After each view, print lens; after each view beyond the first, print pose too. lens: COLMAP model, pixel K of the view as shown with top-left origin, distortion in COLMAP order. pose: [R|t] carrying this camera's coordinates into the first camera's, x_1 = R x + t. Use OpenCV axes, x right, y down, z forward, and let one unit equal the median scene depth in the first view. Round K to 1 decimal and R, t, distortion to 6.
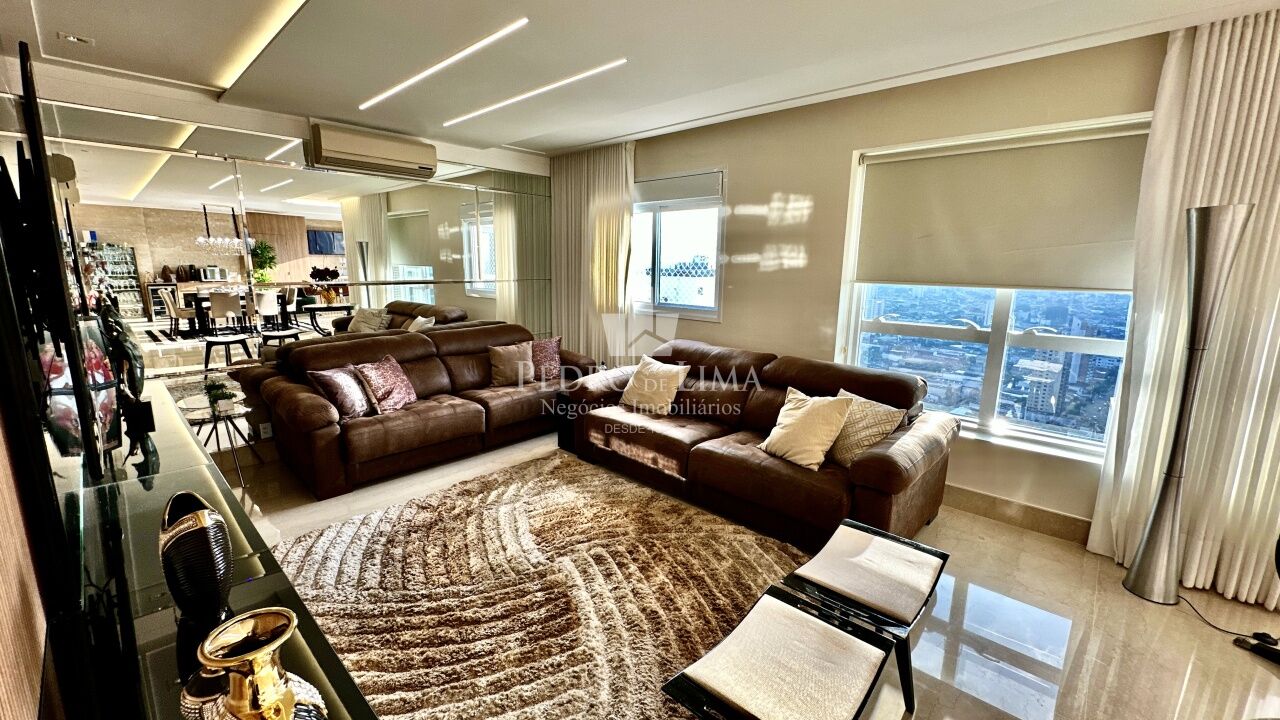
lens RADIAL K [[511.1, 0, 640.0], [0, 511.1, 360.0], [0, 0, 1]] dist [0.002047, 0.000410]
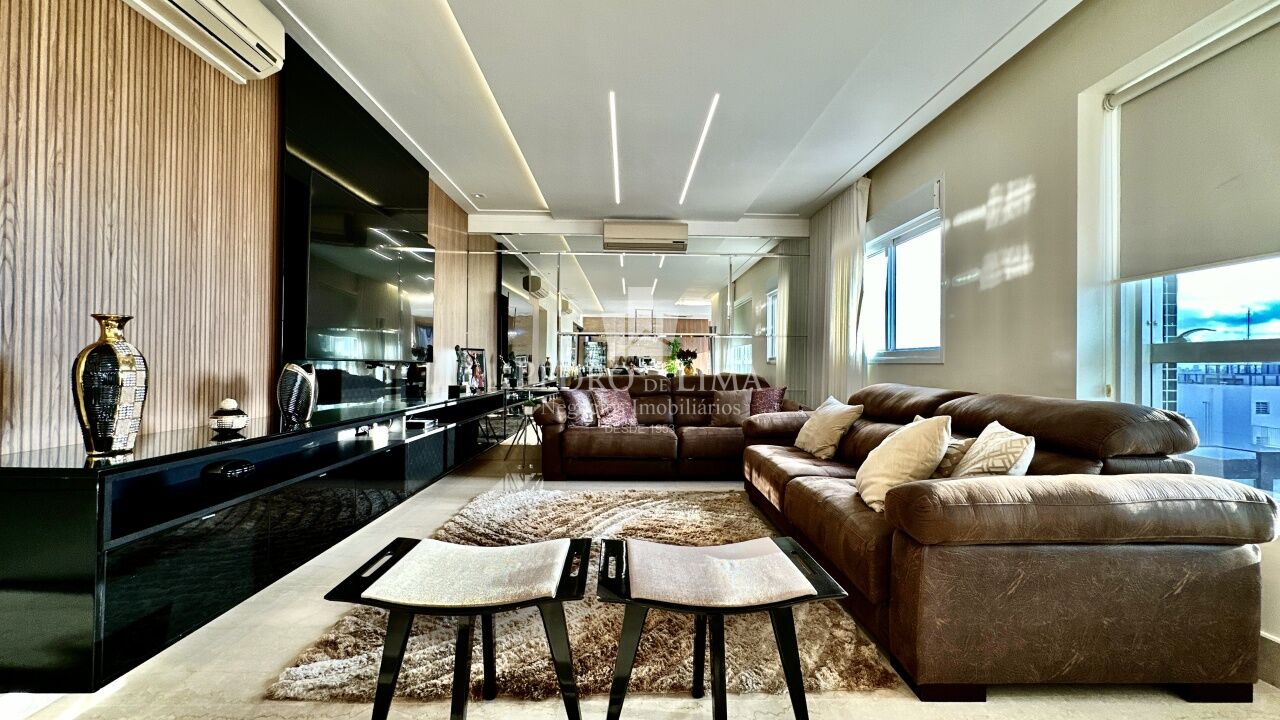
lens RADIAL K [[511.1, 0, 640.0], [0, 511.1, 360.0], [0, 0, 1]] dist [0.002047, 0.000410]
pose [[0.706100, -0.011328, -0.708021, 0.435199], [-0.132723, 0.980035, -0.148043, 0.111032], [0.695562, 0.198504, 0.690499, 0.158927]]
